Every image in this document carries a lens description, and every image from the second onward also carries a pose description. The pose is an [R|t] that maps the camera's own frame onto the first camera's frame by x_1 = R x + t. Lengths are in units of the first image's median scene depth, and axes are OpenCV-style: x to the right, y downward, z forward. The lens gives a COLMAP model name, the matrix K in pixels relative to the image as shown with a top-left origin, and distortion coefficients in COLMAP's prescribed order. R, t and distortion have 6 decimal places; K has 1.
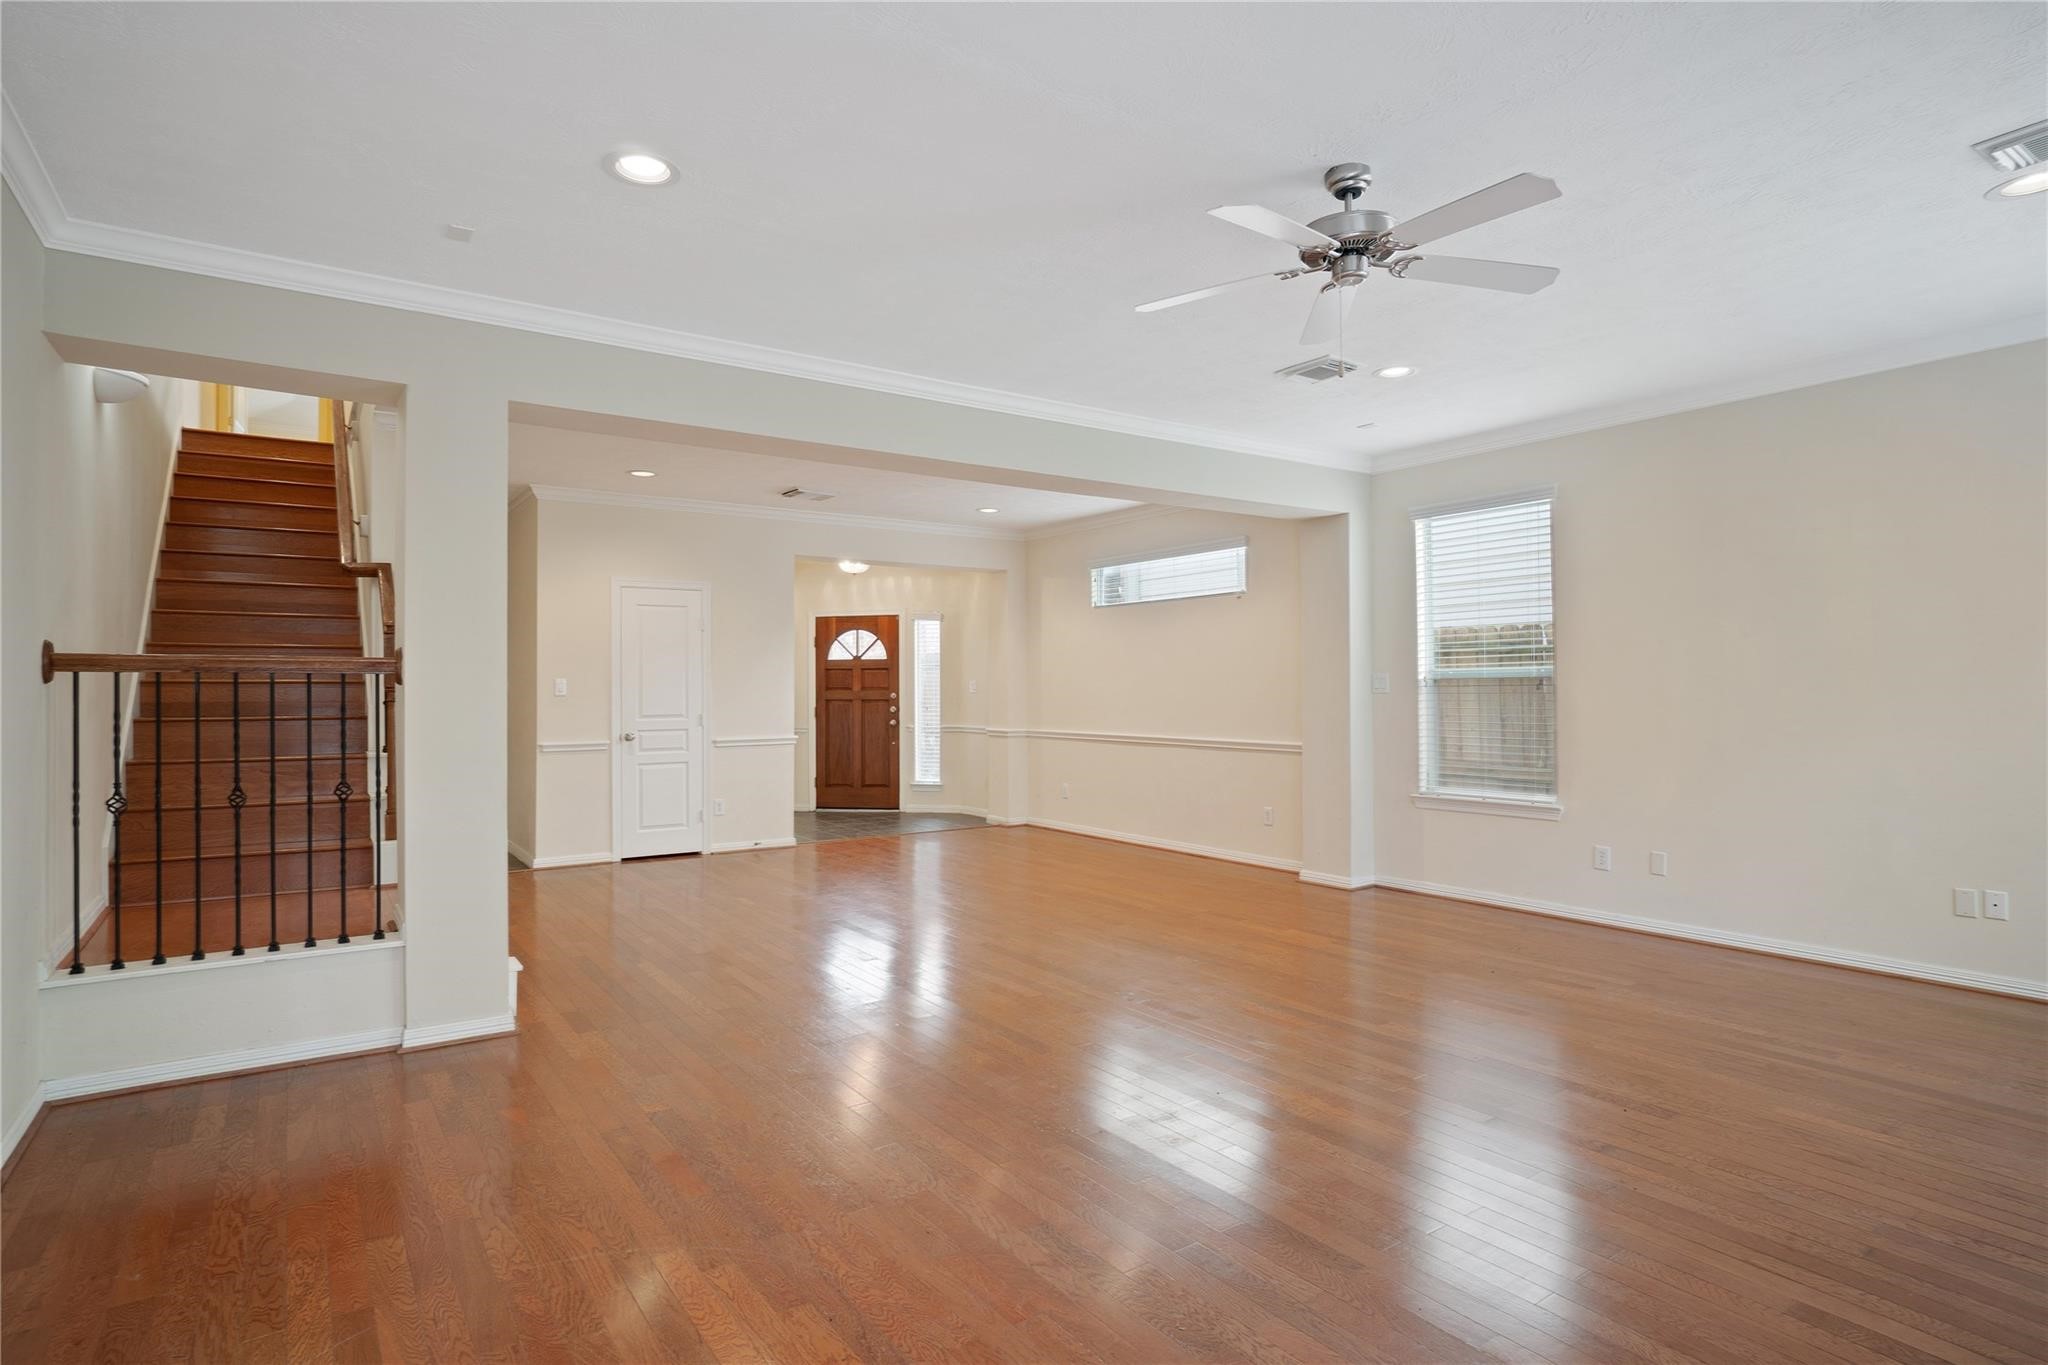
lens RADIAL K [[1090.0, 0, 1034.3], [0, 1090.0, 671.2], [0, 0, 1]] dist [-0.031392, 0.014520]
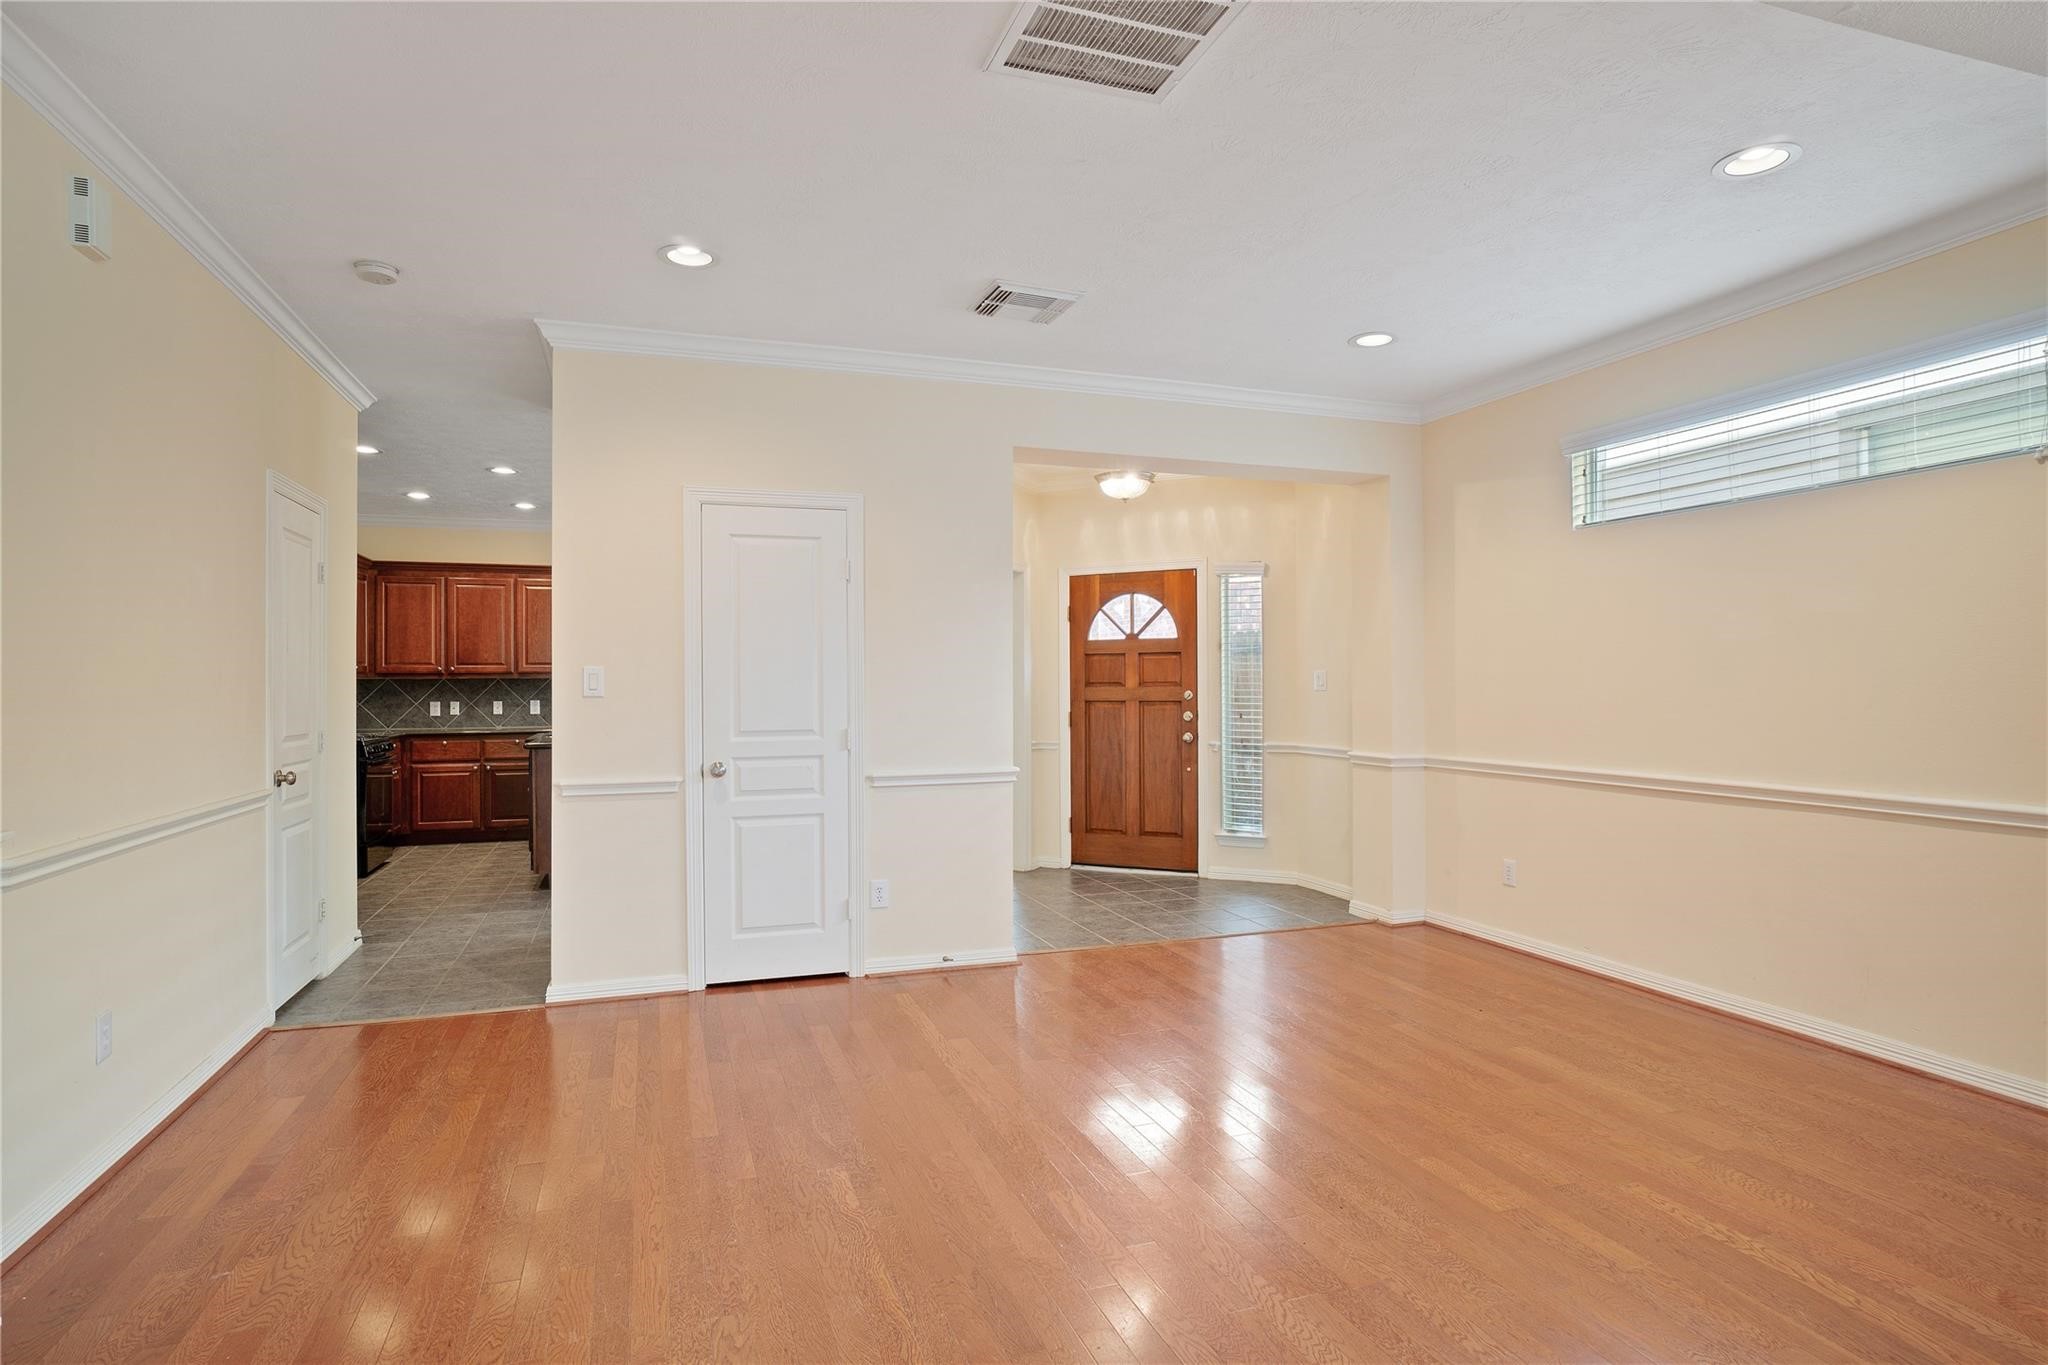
lens RADIAL K [[1090.0, 0, 1016.1], [0, 1090.0, 683.9], [0, 0, 1]] dist [-0.031392, 0.014520]
pose [[0.960462, -0.000584, -0.278412, -0.048469], [0.004800, 0.999884, 0.014461, 0.006276], [0.278371, -0.015225, 0.960353, 0.358512]]
